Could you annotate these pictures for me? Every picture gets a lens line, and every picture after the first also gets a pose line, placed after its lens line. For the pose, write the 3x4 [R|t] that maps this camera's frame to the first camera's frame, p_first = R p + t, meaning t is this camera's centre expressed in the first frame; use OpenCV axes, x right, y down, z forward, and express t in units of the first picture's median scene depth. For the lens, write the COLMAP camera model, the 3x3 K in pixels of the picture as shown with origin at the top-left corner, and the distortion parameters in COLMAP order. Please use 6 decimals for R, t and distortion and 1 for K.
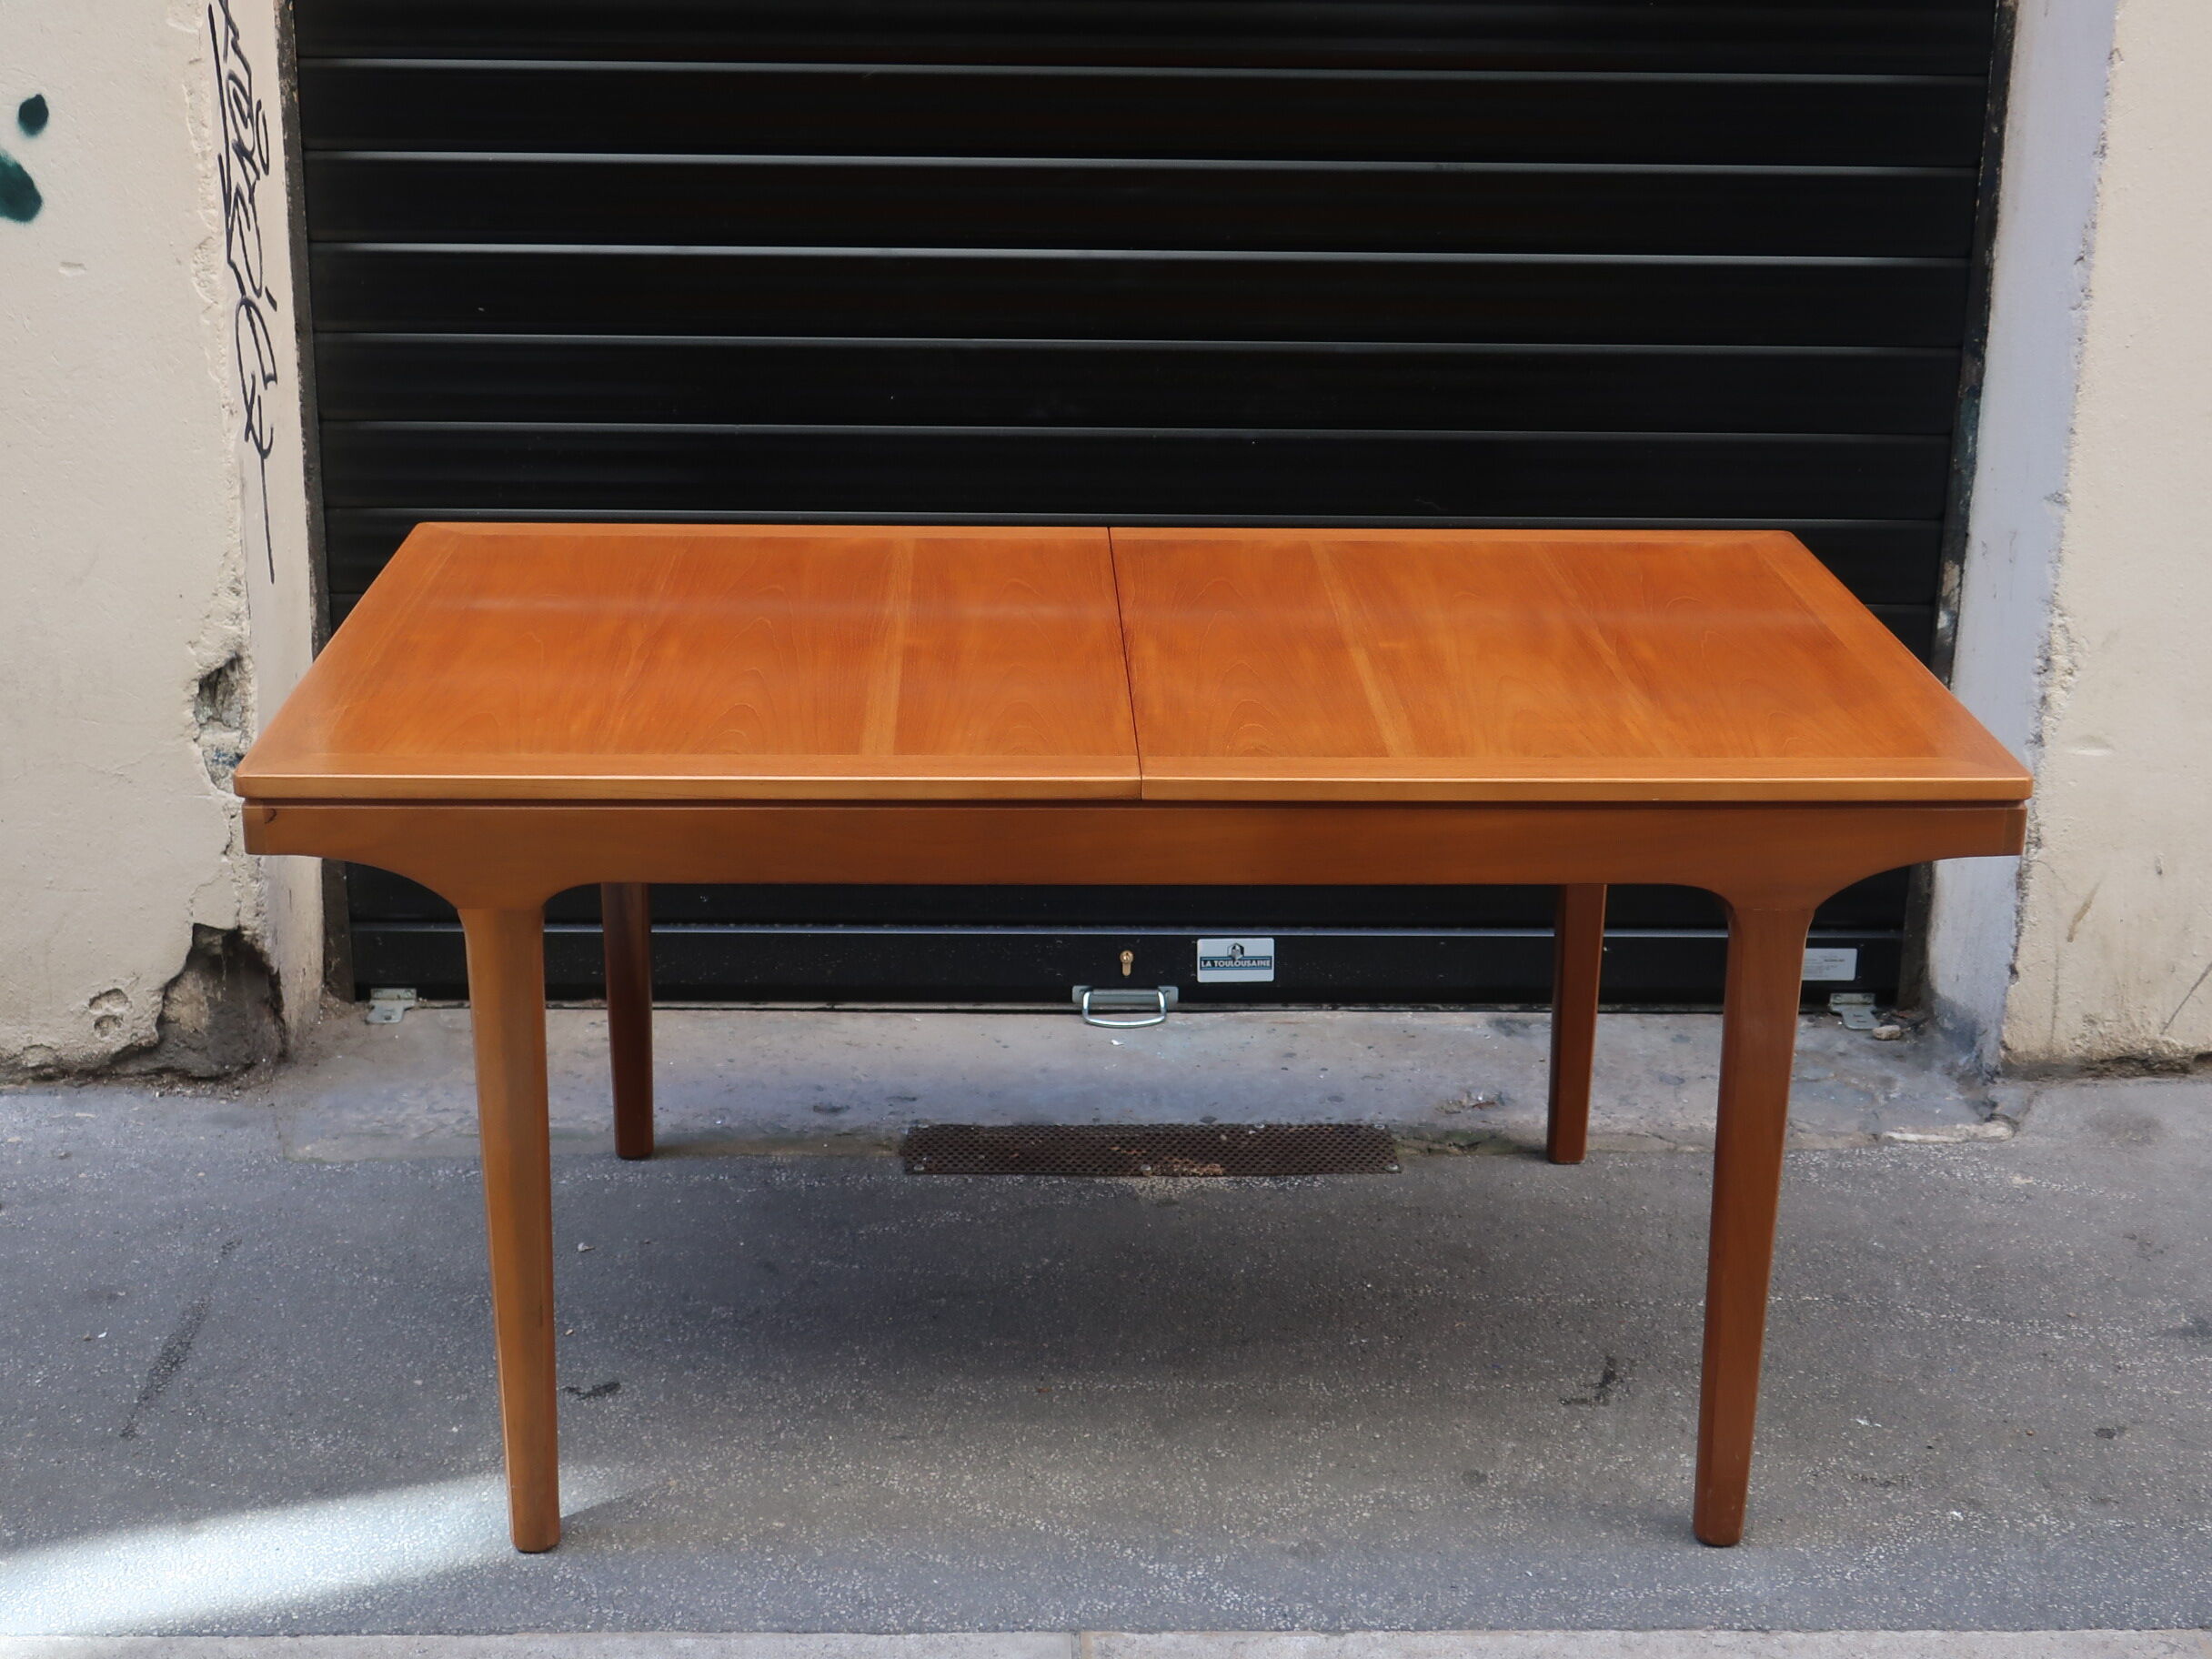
lens RADIAL K [[3216.6, 0, 1101.1], [0, 3216.6, 827.7], [0, 0, 1]] dist [0.012445, 0.000000]
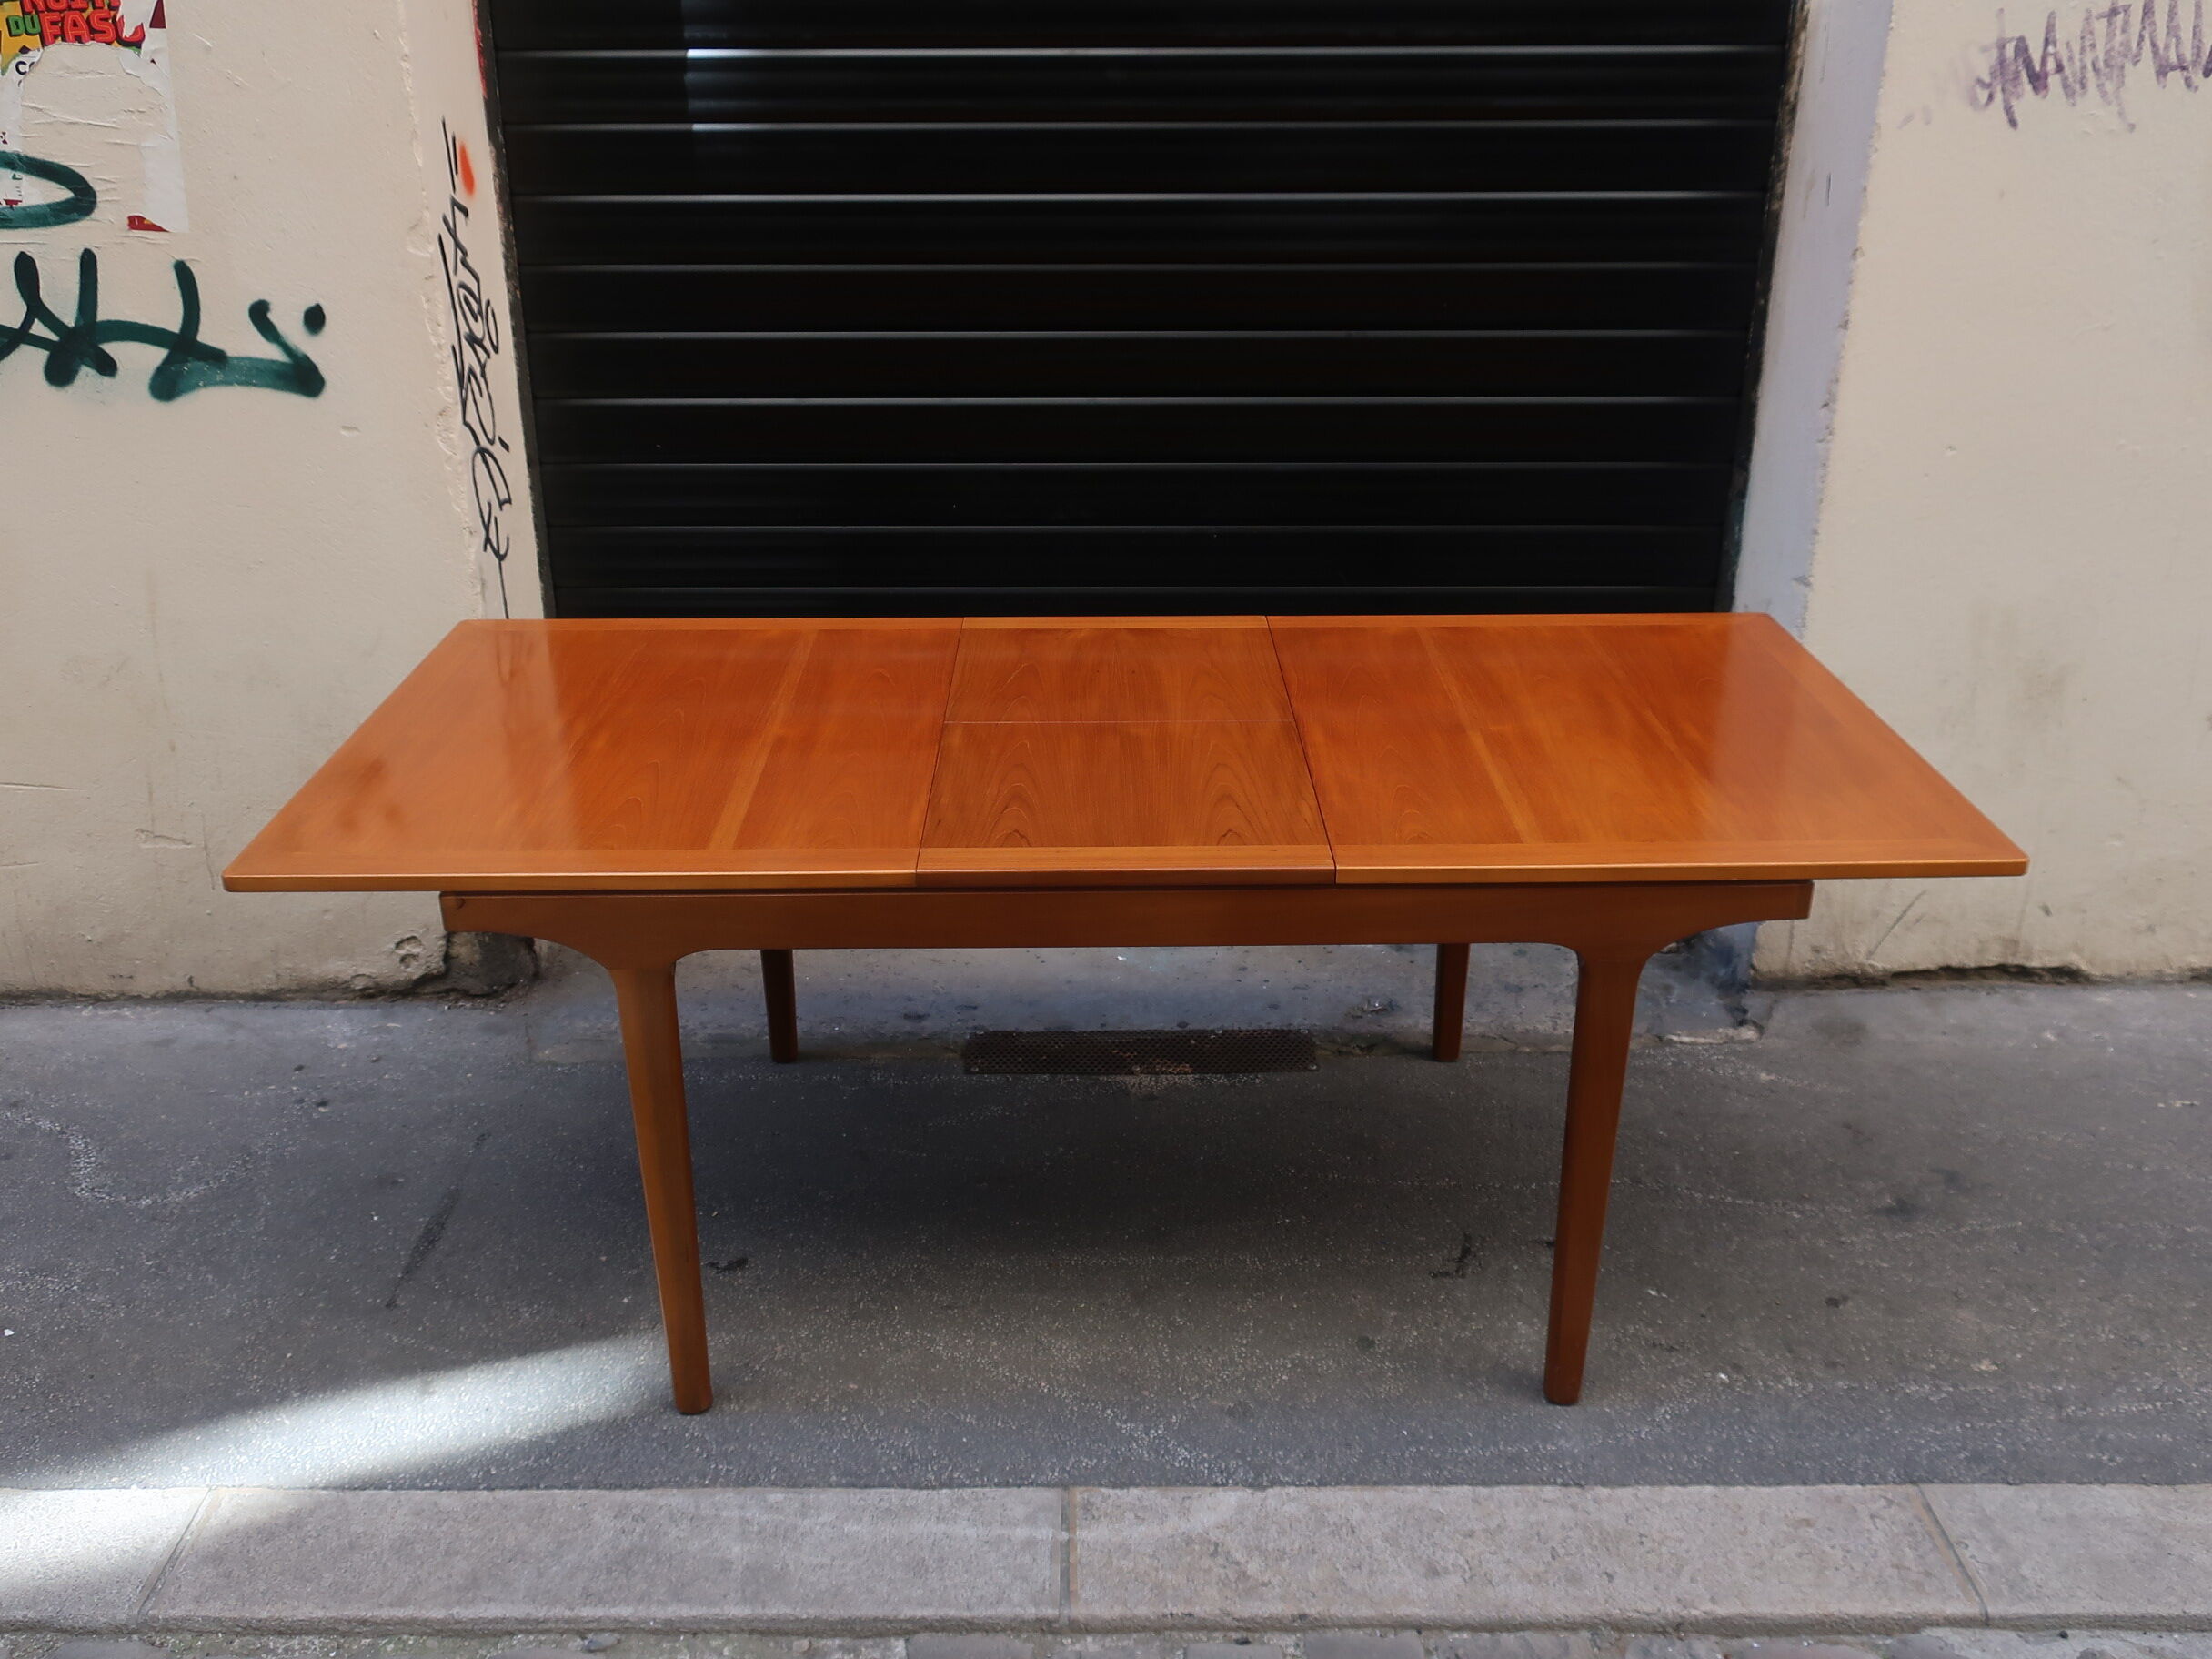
lens RADIAL K [[1966.2, 0, 1097.4], [0, 1966.2, 830.5], [0, 0, 1]] dist [-0.005152, 0.031239]
pose [[0.999470, -0.004497, -0.032240, 0.024985], [0.007288, 0.996184, 0.086976, -0.072060], [0.031726, -0.087165, 0.995689, 0.154442]]
